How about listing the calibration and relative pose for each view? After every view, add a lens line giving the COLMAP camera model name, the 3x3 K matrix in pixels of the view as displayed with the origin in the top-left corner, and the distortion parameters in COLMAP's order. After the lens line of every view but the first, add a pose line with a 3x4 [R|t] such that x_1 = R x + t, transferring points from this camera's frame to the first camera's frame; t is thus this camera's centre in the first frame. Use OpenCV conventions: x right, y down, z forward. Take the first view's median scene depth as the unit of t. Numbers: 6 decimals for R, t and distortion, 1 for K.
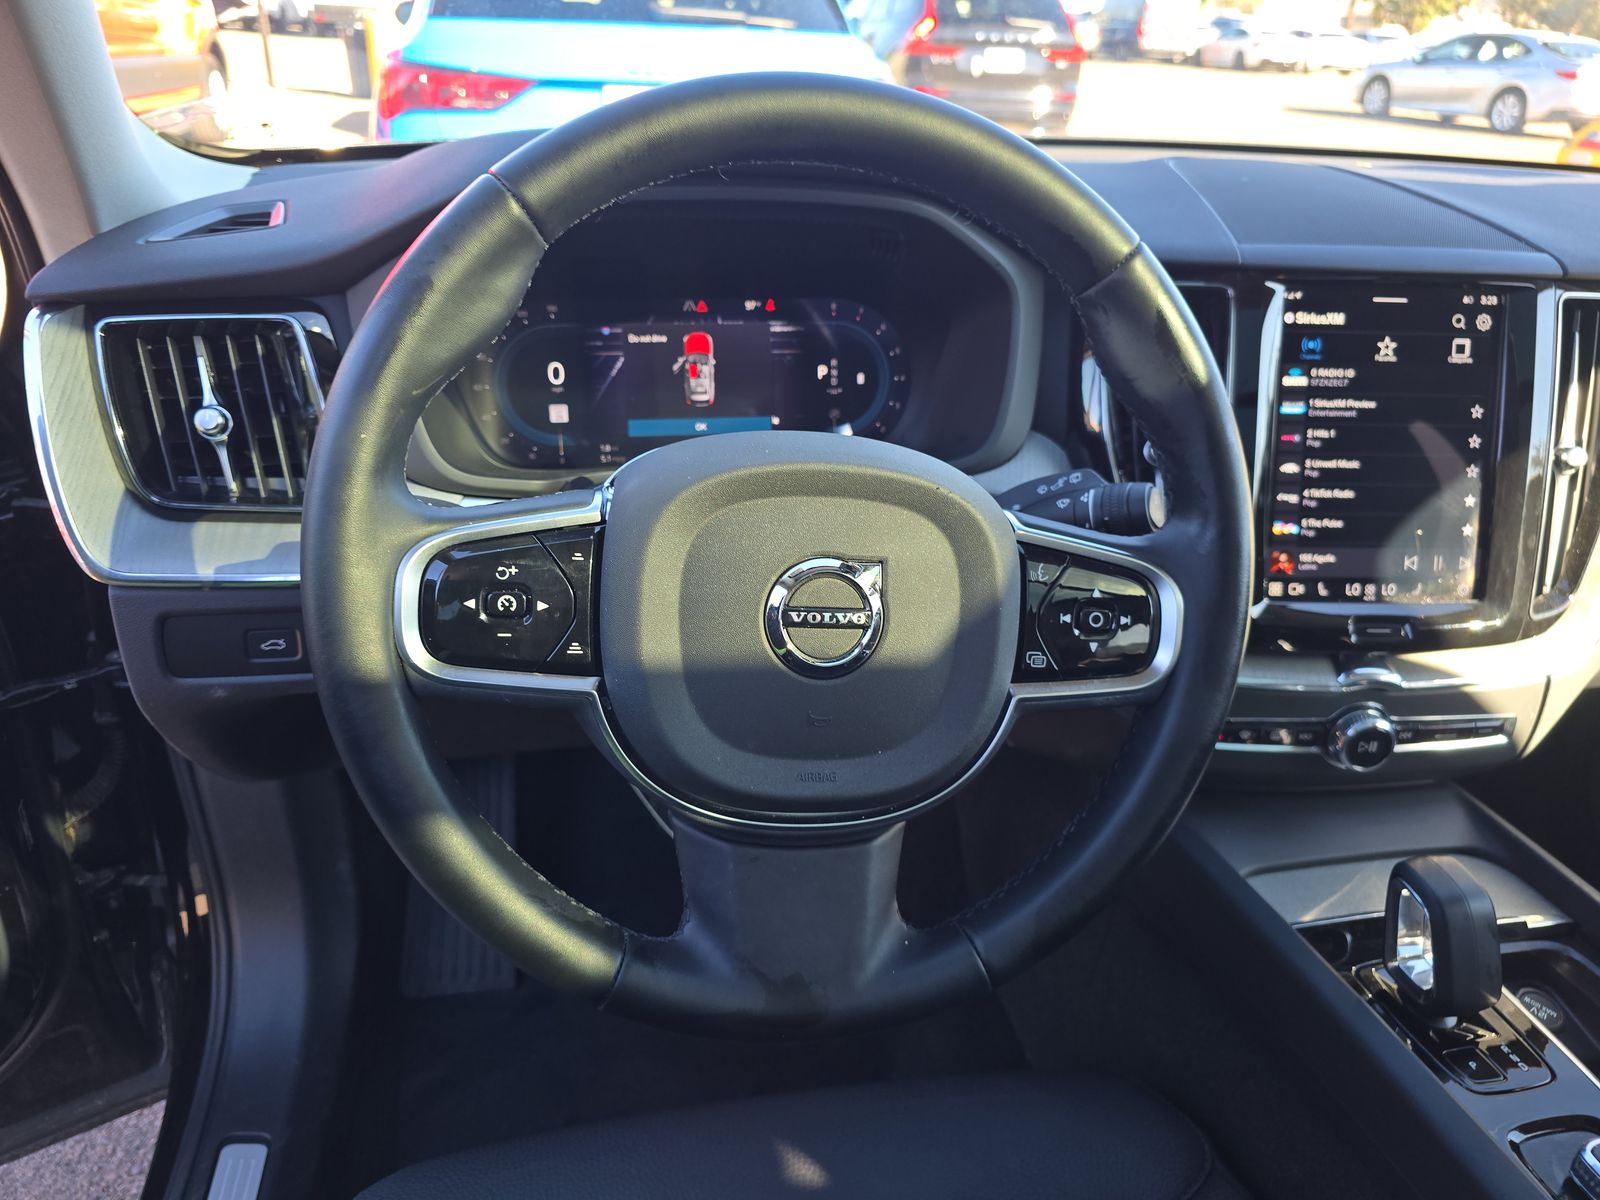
lens RADIAL K [[1087.2, 0, 803.5], [0, 1087.2, 597.0], [0, 0, 1]] dist [0.038251, -0.042295]
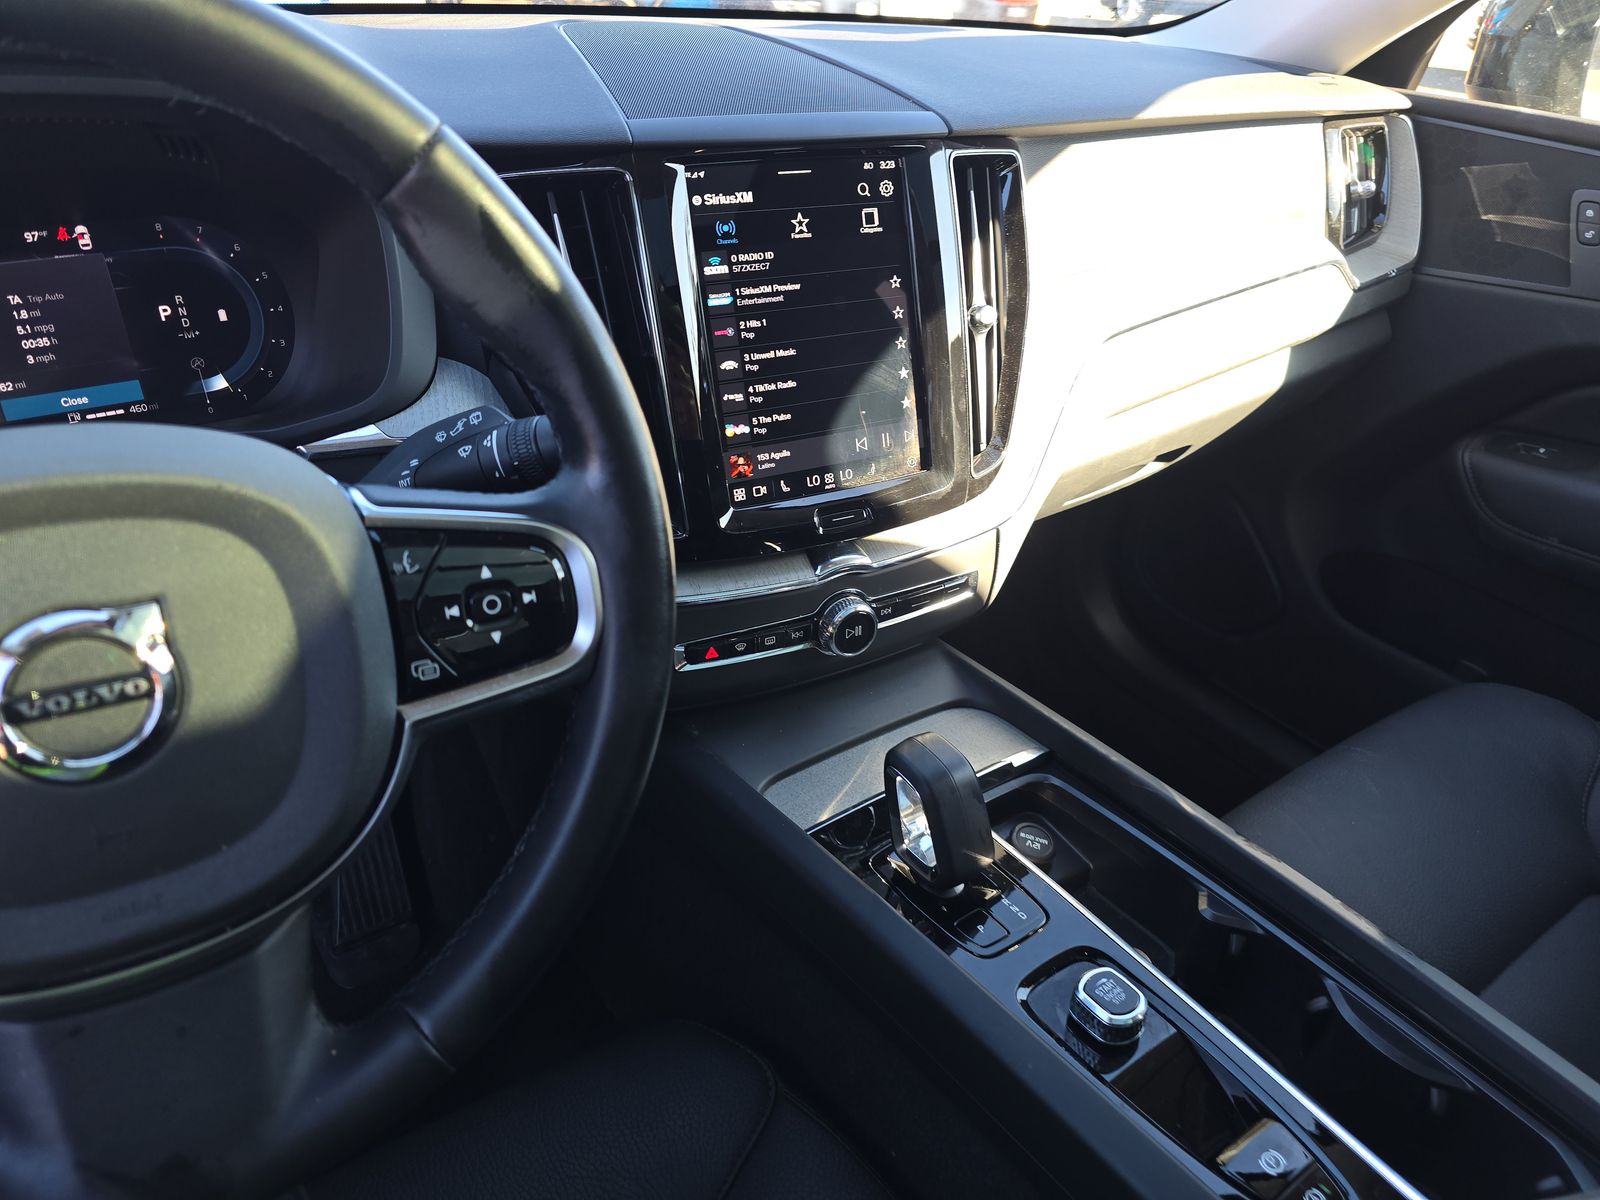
lens RADIAL K [[1087.2, 0, 782.9], [0, 1087.2, 597.8], [0, 0, 1]] dist [0.038251, -0.042295]
pose [[0.914672, -0.207423, 0.346916, 0.122237], [0.173408, 0.976660, 0.126747, -0.033100], [-0.365109, -0.055774, 0.929292, 0.105109]]
